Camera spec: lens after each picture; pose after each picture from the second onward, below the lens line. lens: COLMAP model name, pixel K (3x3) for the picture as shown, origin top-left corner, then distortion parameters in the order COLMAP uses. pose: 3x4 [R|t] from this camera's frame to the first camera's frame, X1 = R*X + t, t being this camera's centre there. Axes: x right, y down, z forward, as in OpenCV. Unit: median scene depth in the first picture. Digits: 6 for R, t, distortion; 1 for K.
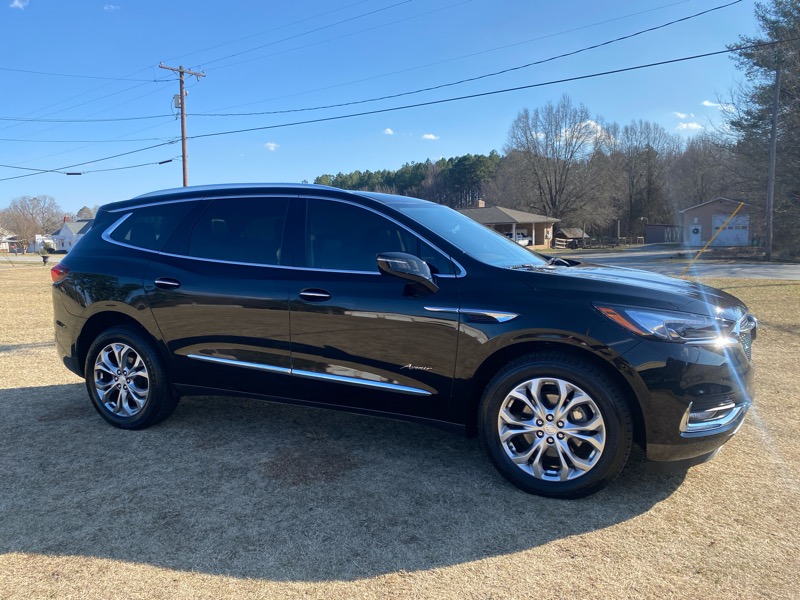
lens RADIAL K [[624.5, 0, 395.0], [0, 624.5, 313.0], [0, 0, 1]] dist [0.006277, -0.006458]
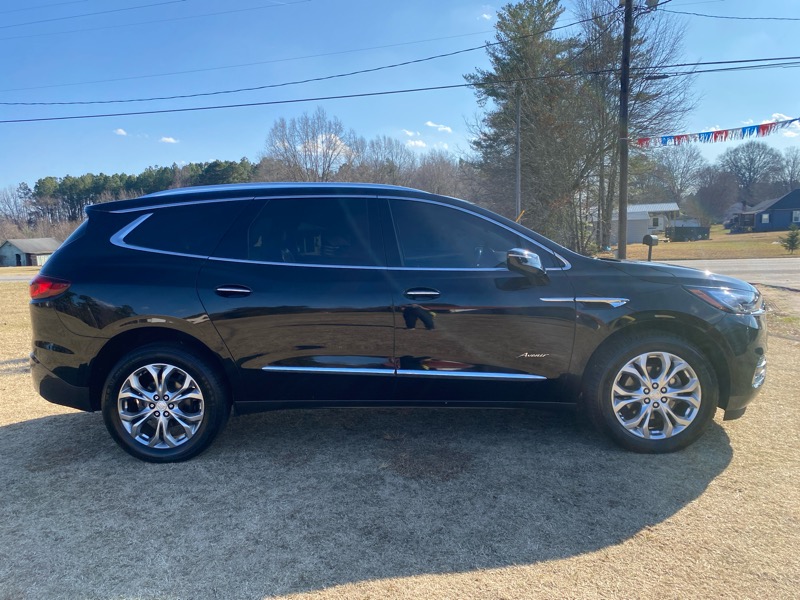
lens RADIAL K [[624.1, 0, 401.9], [0, 624.1, 310.2], [0, 0, 1]] dist [0.024970, -0.011894]
pose [[0.913041, -0.056016, 0.404004, -0.474374], [0.063218, 0.997990, -0.004498, -0.000066], [-0.402940, 0.029647, 0.914746, 0.074181]]
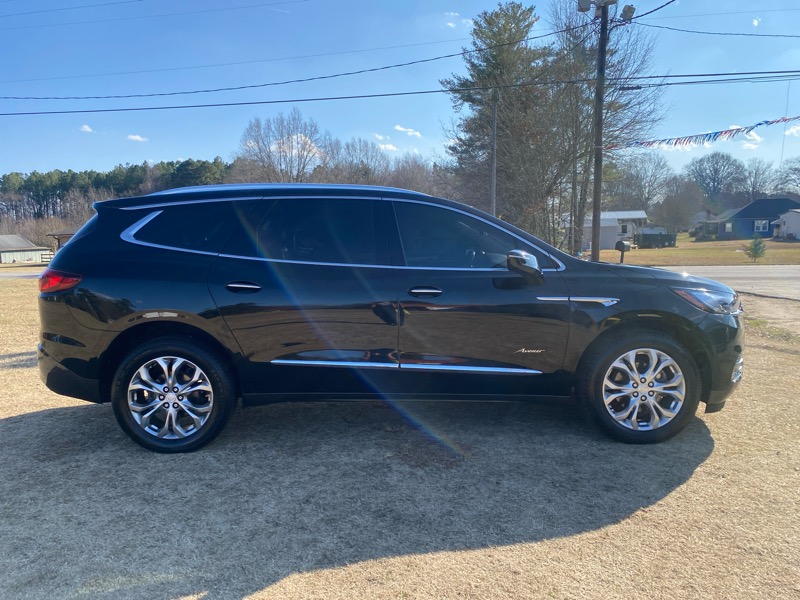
lens RADIAL K [[624.1, 0, 401.9], [0, 624.1, 310.2], [0, 0, 1]] dist [0.024970, -0.011894]
pose [[0.894020, -0.044789, 0.445782, -0.532585], [0.053331, 0.998555, -0.006628, 0.006535], [-0.444841, 0.029700, 0.895117, 0.059192]]
